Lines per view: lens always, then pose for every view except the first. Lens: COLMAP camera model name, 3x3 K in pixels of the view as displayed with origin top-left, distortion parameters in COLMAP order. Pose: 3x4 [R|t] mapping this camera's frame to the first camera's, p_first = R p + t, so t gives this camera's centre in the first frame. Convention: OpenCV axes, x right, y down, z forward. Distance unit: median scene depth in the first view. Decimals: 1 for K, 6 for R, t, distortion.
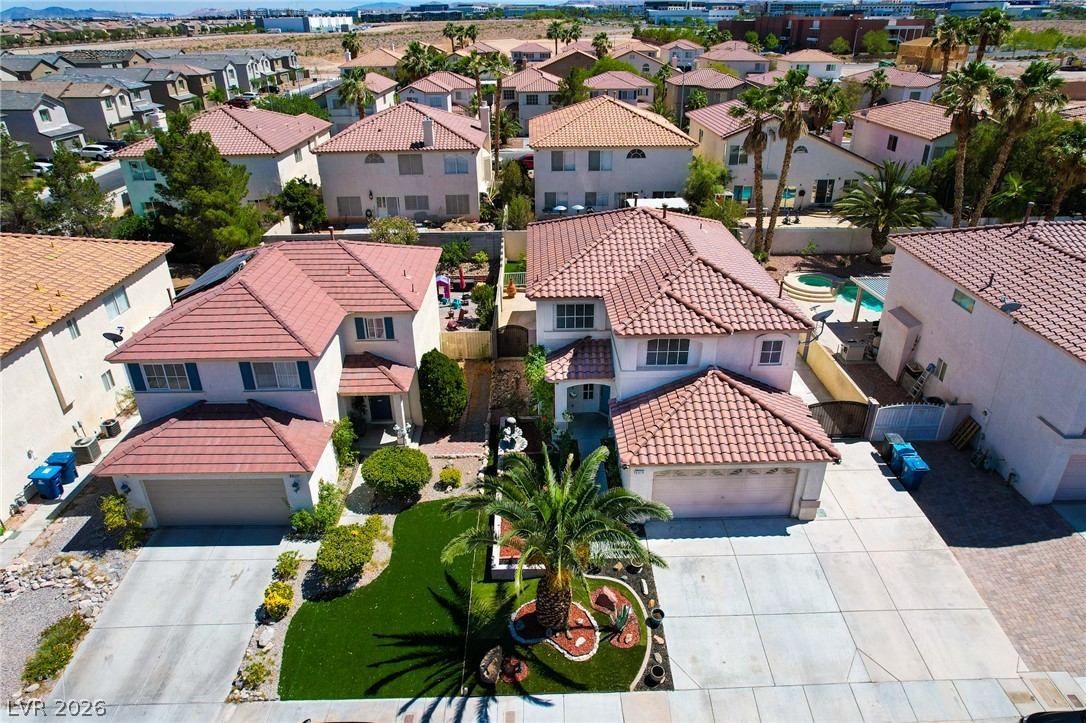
lens RADIAL K [[688.6, 0, 544.7], [0, 688.6, 360.3], [0, 0, 1]] dist [-0.065990, 0.058936]
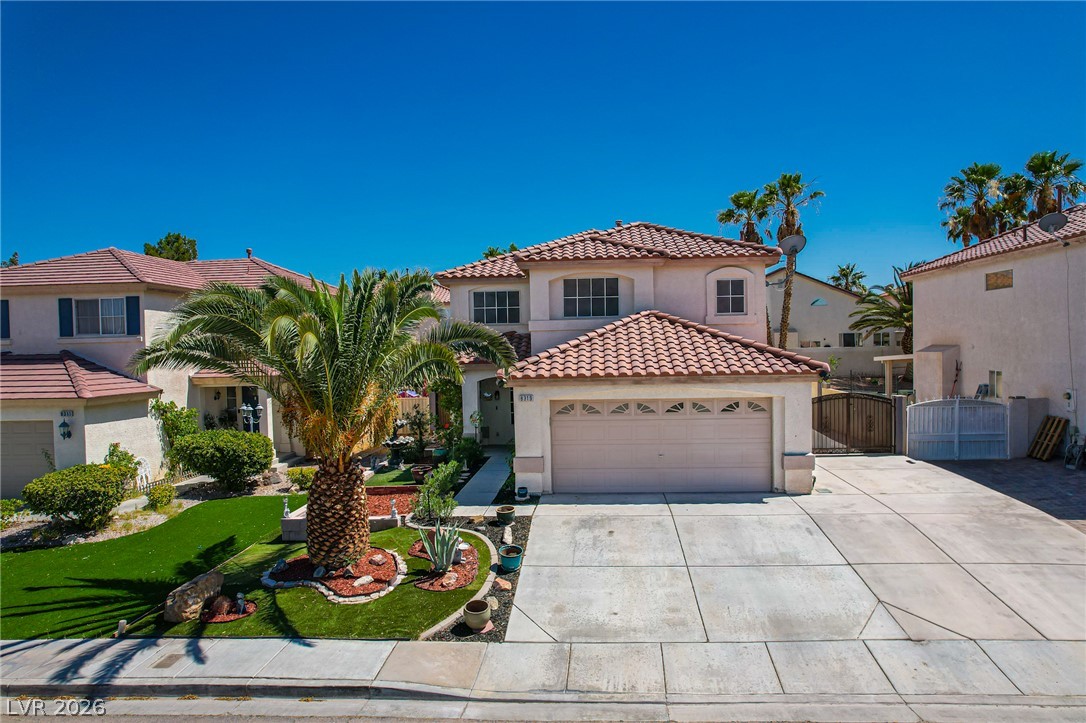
lens RADIAL K [[688.6, 0, 547.5], [0, 688.6, 357.5], [0, 0, 1]] dist [-0.065990, 0.058936]
pose [[0.995151, -0.011348, -0.097698, 0.253169], [-0.032698, 0.898652, -0.437442, 0.475026], [0.092760, 0.438515, 0.893924, 0.420302]]
